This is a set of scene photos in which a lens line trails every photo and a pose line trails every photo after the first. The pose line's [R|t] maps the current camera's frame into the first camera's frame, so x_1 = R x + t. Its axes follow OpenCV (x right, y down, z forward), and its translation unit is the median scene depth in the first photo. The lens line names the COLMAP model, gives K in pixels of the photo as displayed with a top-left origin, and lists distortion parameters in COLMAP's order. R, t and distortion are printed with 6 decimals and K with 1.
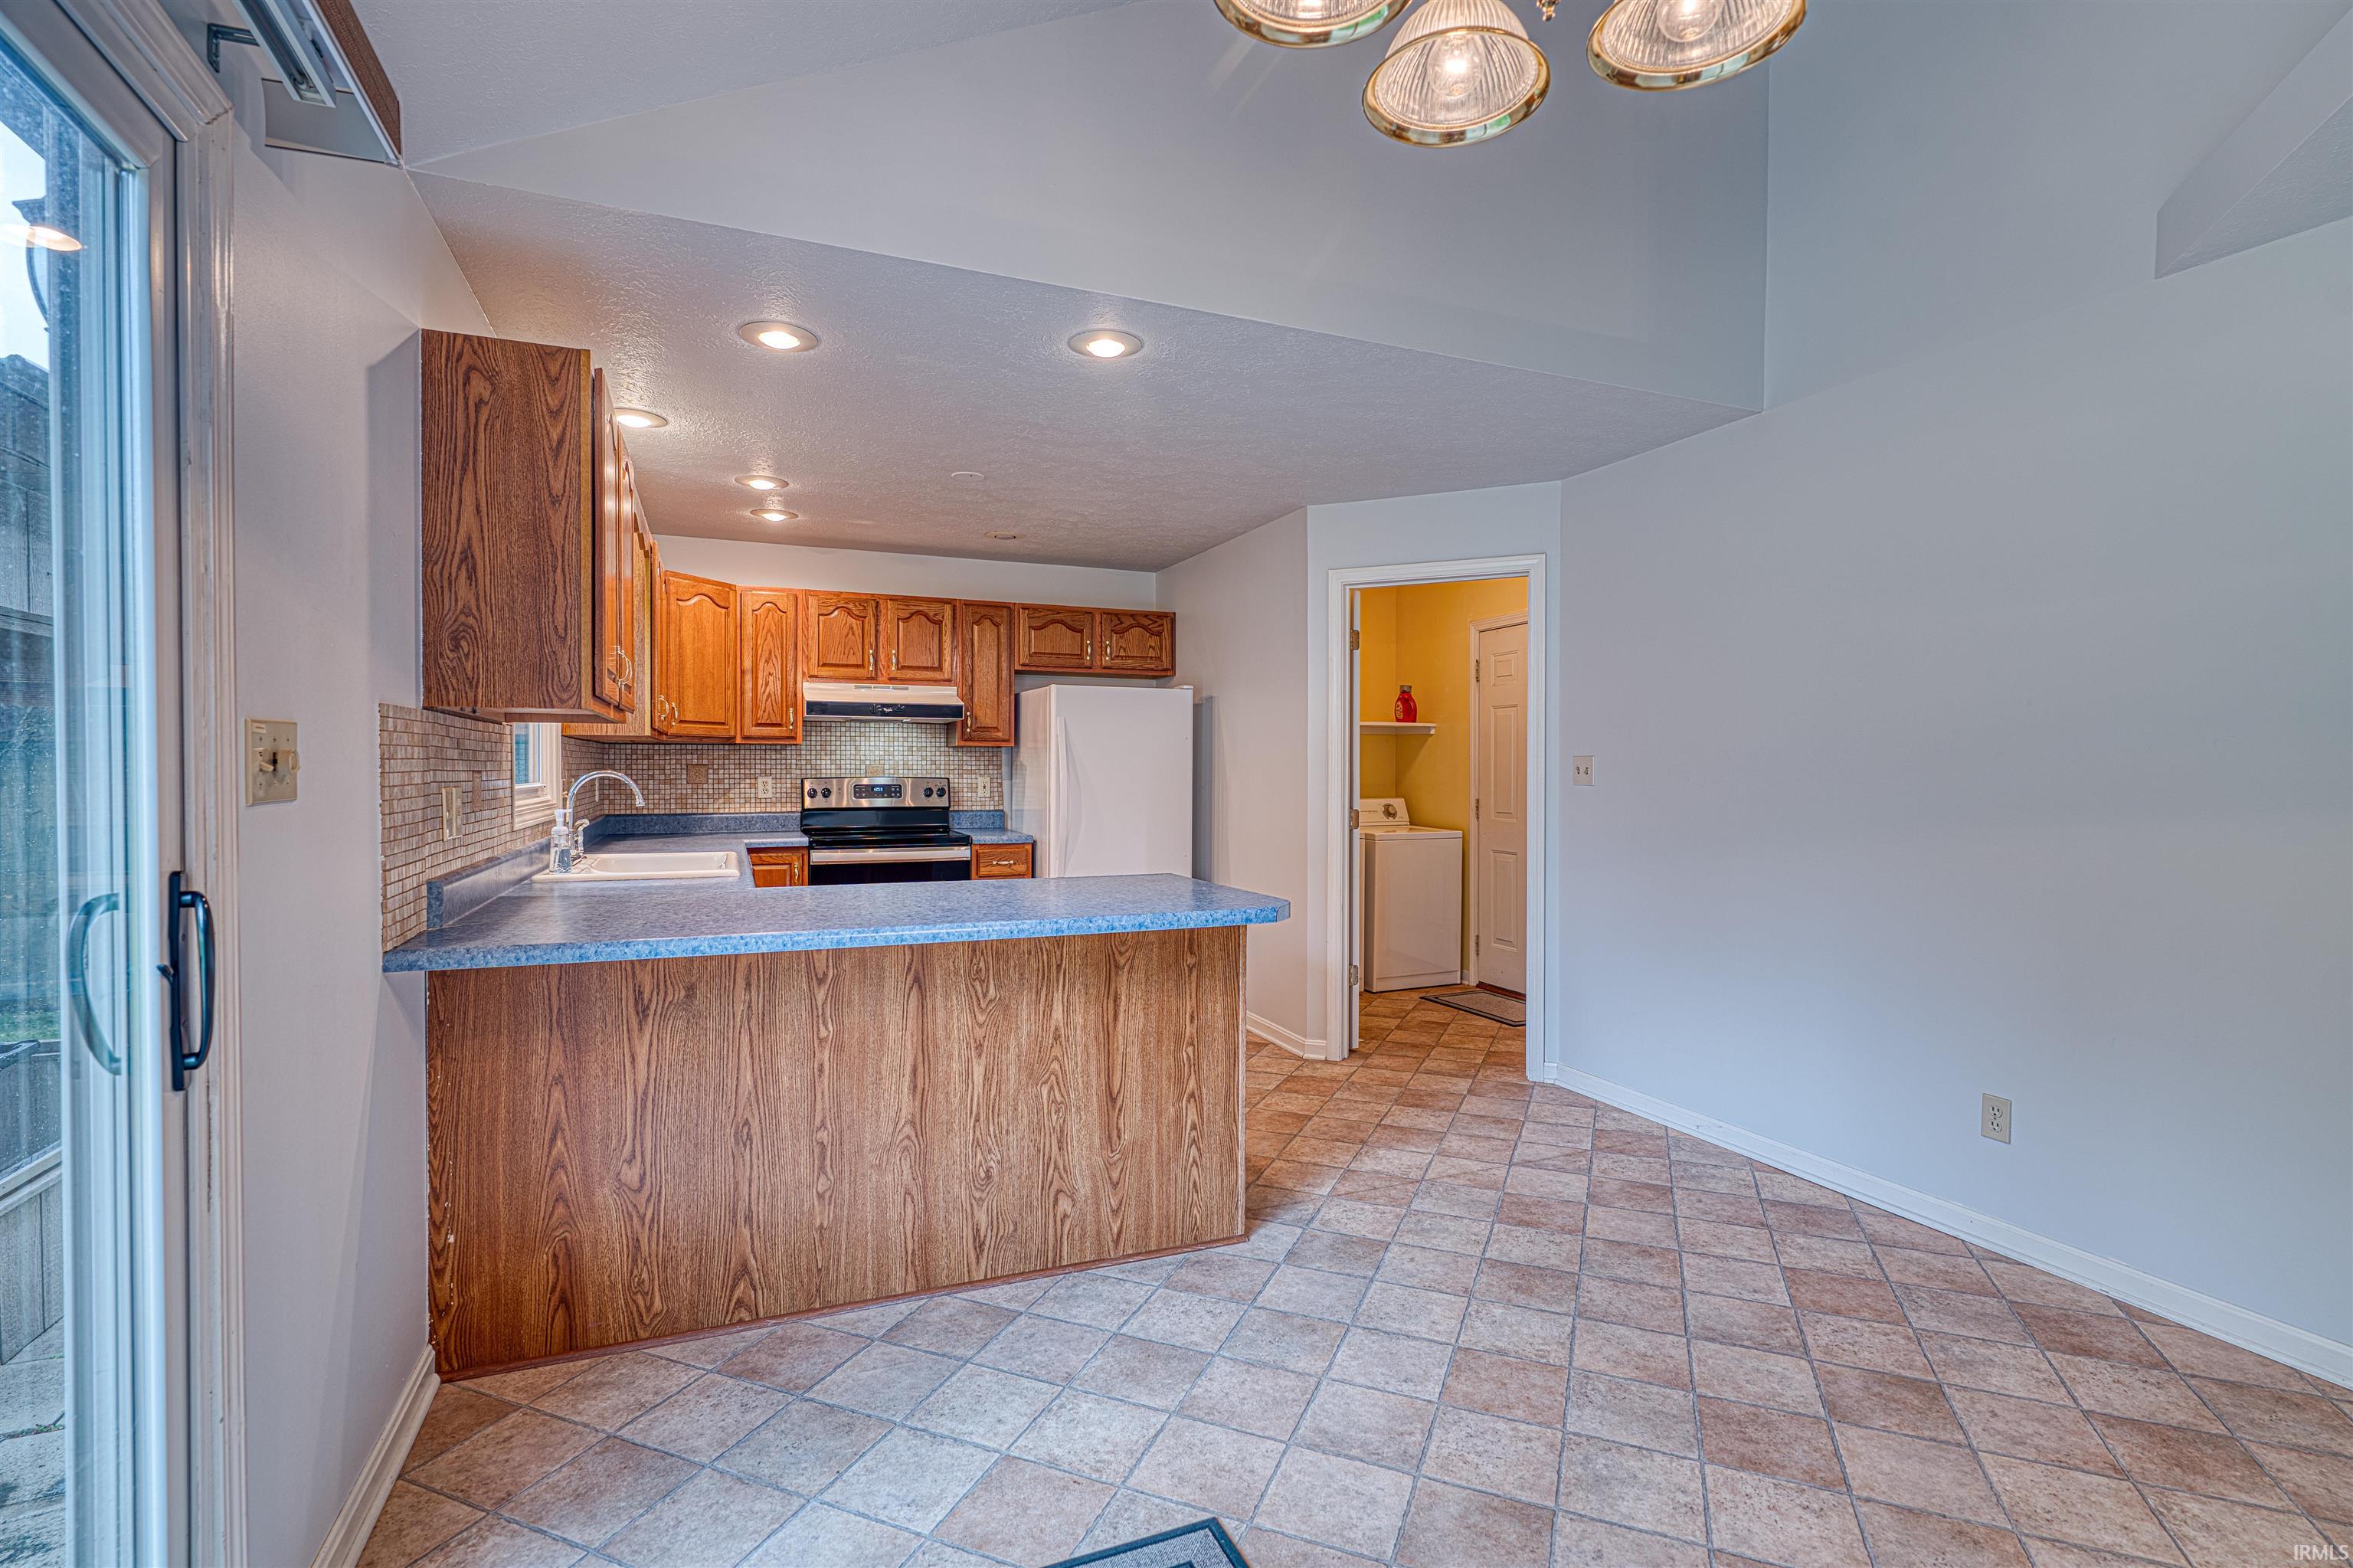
lens RADIAL K [[1088.2, 0, 1169.9], [0, 1088.2, 777.1], [0, 0, 1]] dist [-0.007473, 0.002716]
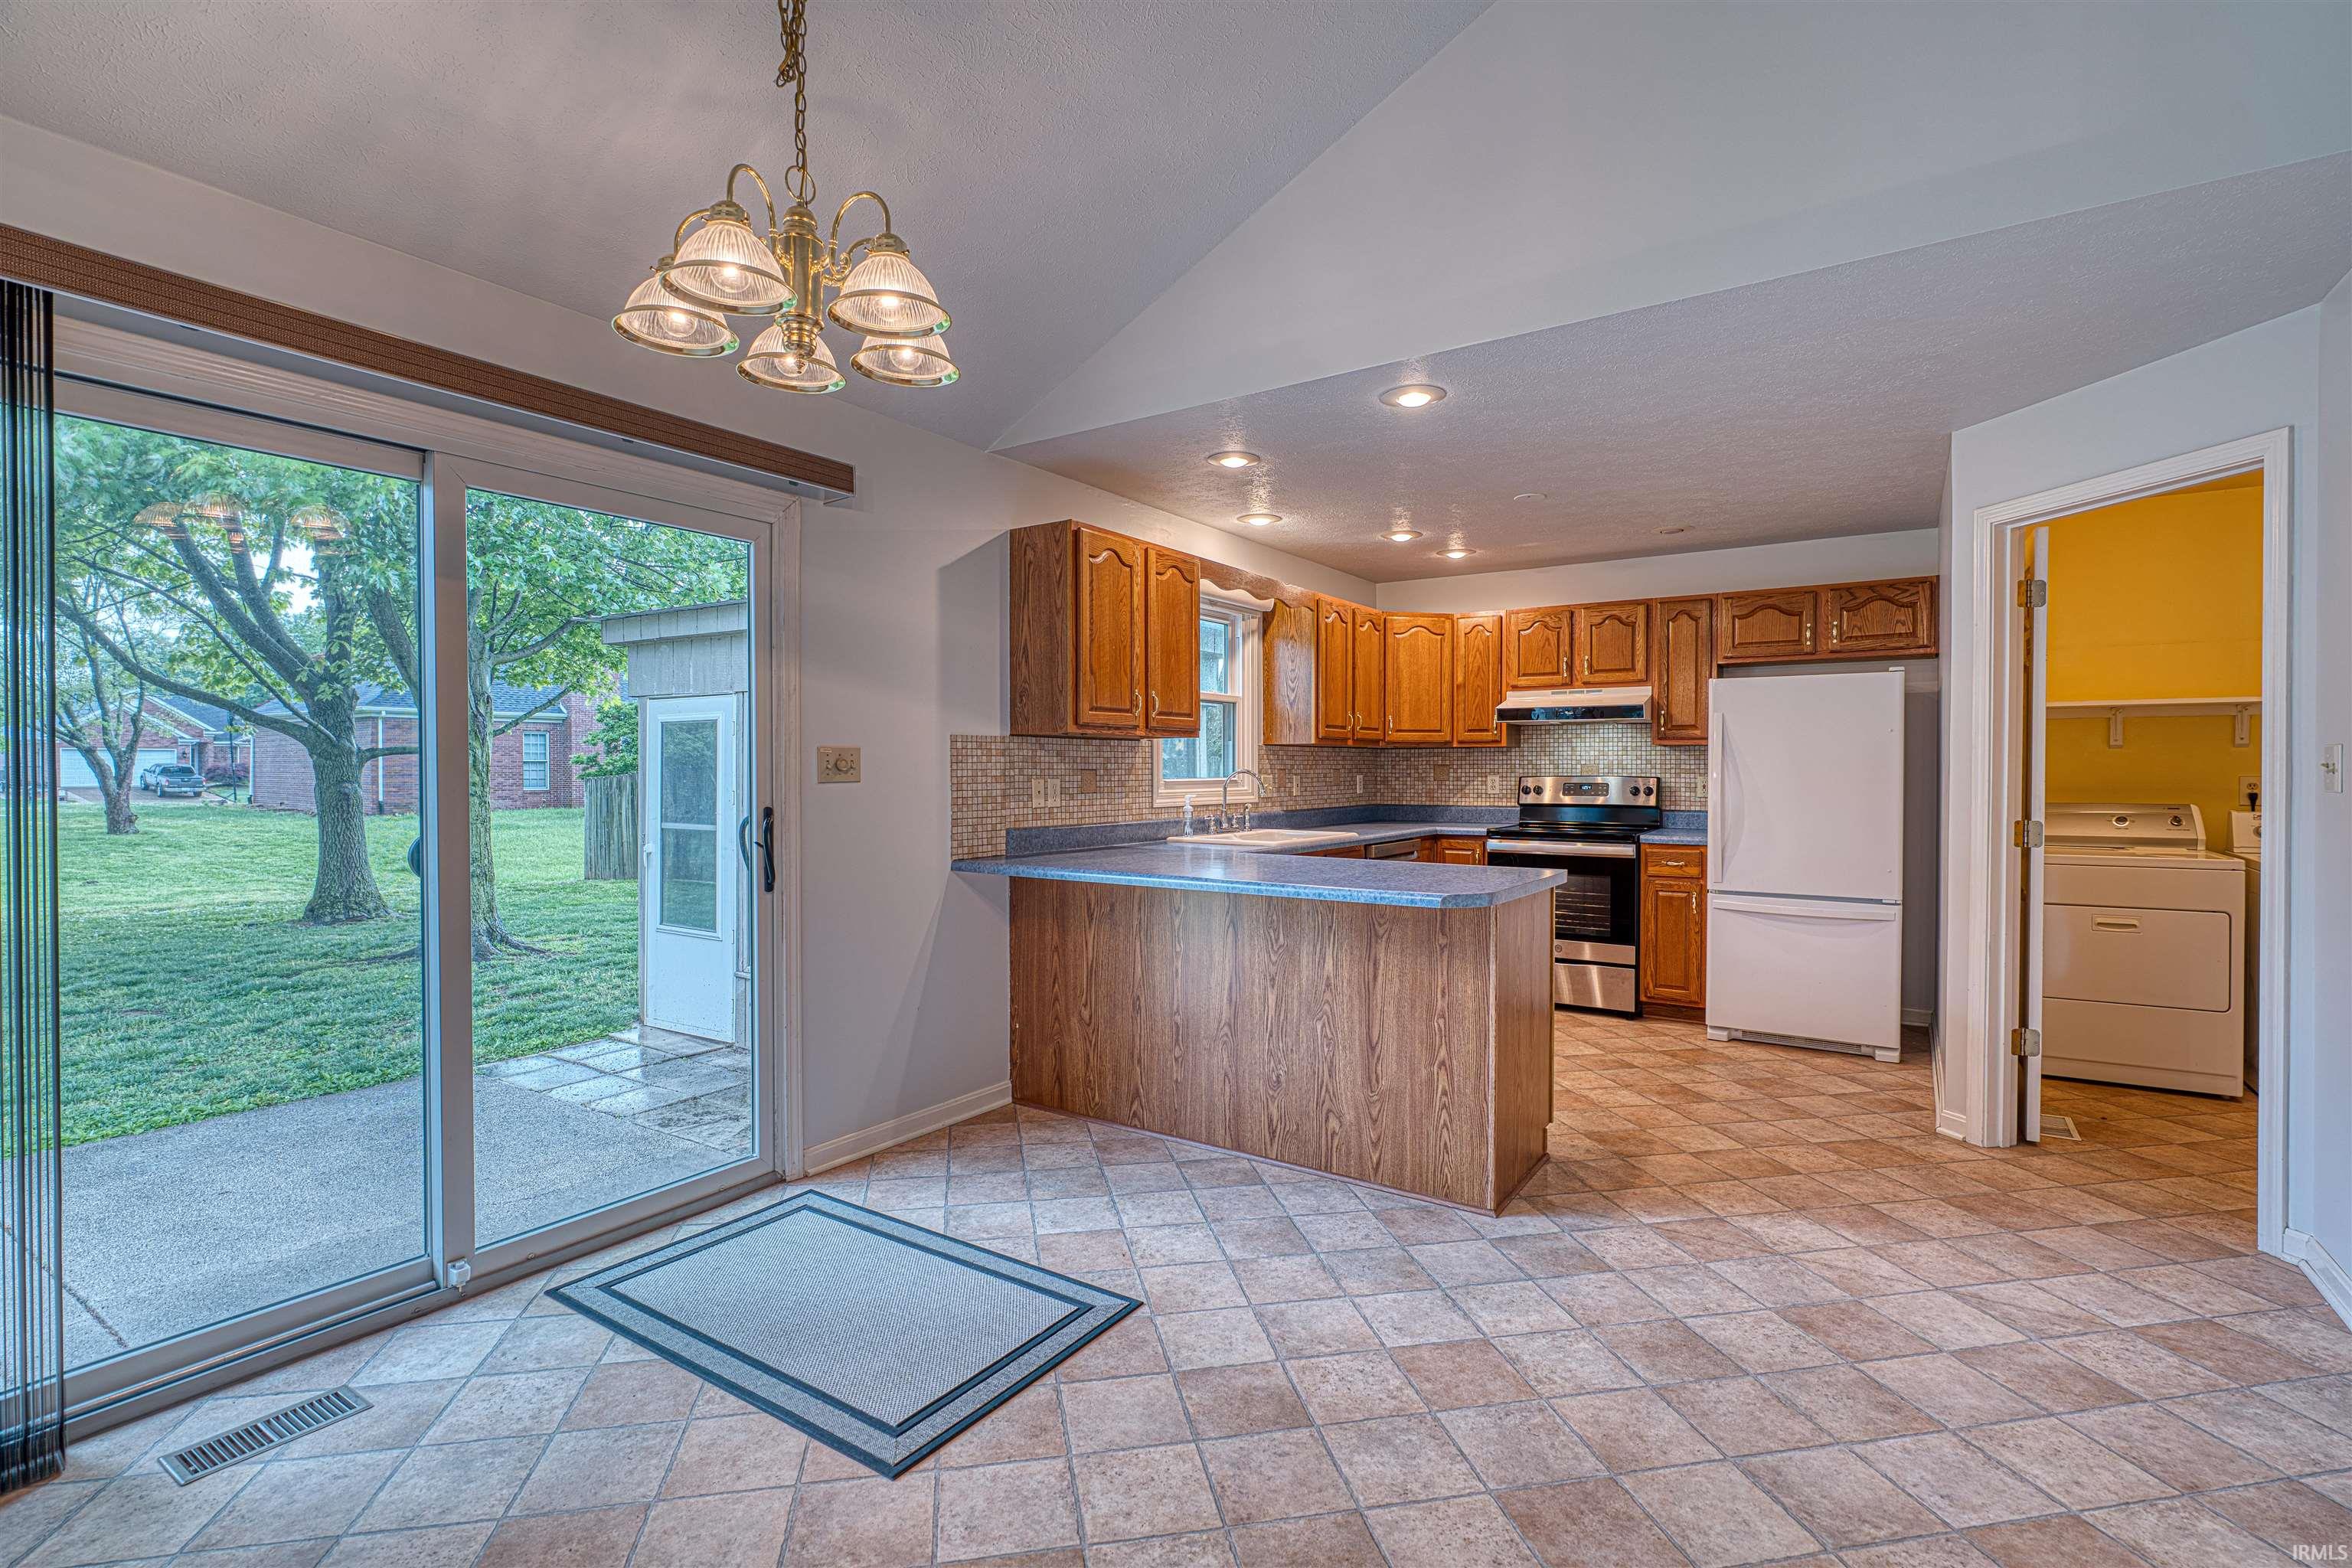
lens RADIAL K [[1087.7, 0, 1179.9], [0, 1087.7, 772.6], [0, 0, 1]] dist [-0.007473, 0.002716]
pose [[0.552251, 0.002085, -0.833675, 0.572849], [-0.005870, 0.999982, -0.001388, 0.001086], [0.833657, 0.005660, 0.552253, 0.123079]]
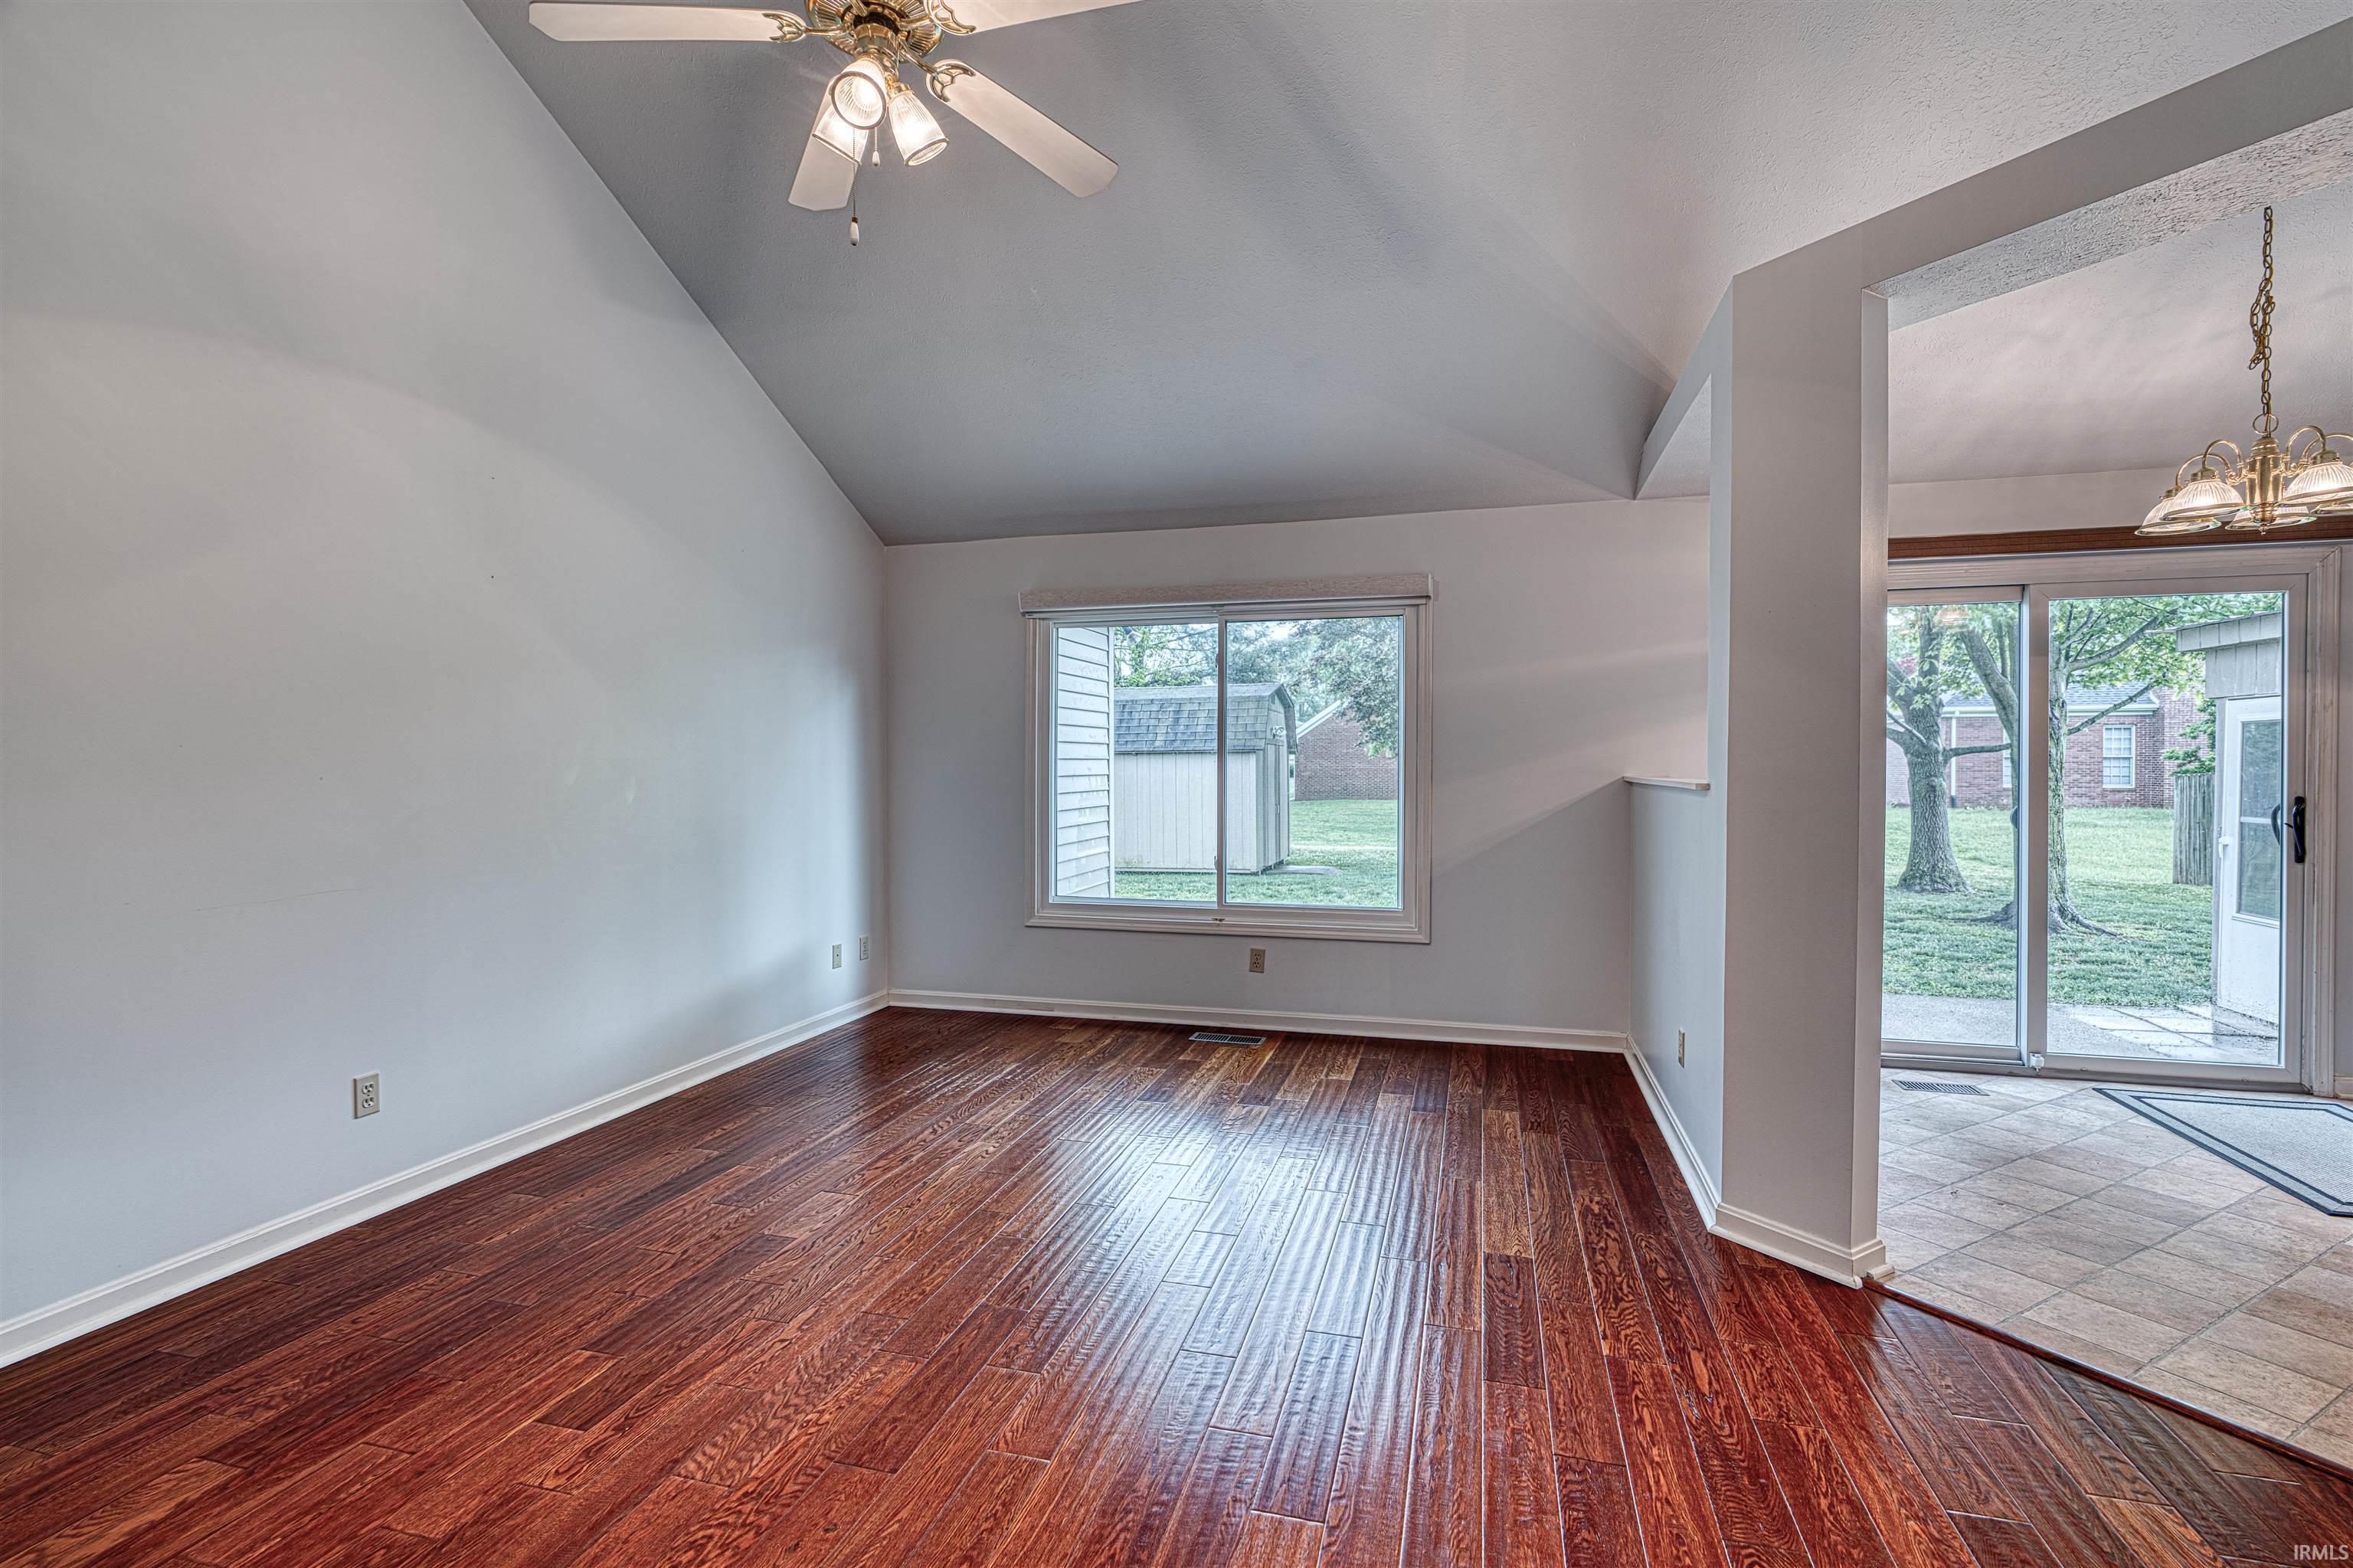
lens RADIAL K [[1088.2, 0, 1173.1], [0, 1088.2, 786.8], [0, 0, 1]] dist [-0.007473, 0.002716]
pose [[-0.620970, 0.014945, -0.783692, 1.248263], [-0.005924, 0.999700, 0.023758, 0.000114], [0.783812, 0.019395, -0.620695, 0.113226]]
